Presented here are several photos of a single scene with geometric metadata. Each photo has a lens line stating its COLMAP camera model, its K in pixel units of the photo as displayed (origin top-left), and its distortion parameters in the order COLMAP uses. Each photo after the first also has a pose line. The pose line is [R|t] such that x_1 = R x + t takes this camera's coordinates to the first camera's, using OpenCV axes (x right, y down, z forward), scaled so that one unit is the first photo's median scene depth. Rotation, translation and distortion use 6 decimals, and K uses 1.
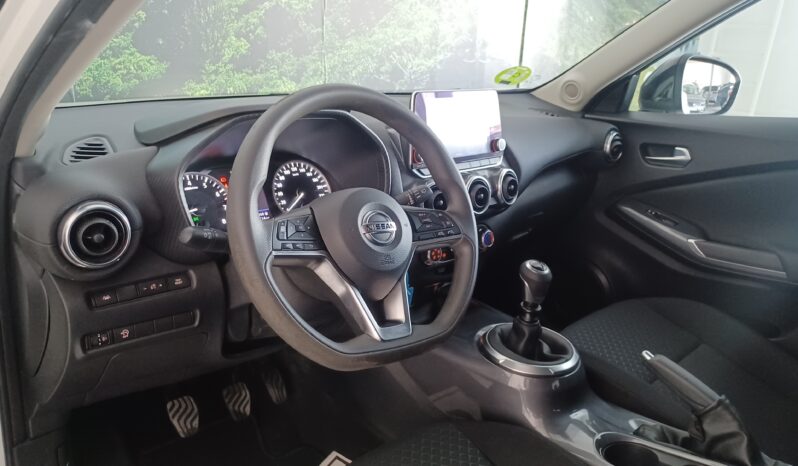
lens RADIAL K [[622.9, 0, 399.0], [0, 622.9, 233.0], [0, 0, 1]] dist [0.017419, -0.001013]
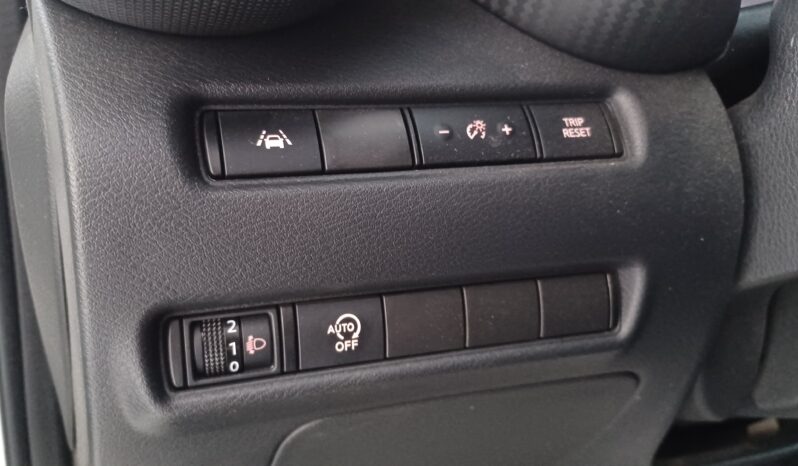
lens RADIAL K [[622.9, 0, 399.0], [0, 622.9, 233.0], [0, 0, 1]] dist [0.017419, -0.001013]
pose [[0.939087, 0.033913, -0.342003, -0.343999], [-0.060874, 0.995799, -0.068406, 0.138667], [0.338247, 0.085058, 0.937206, 0.791929]]
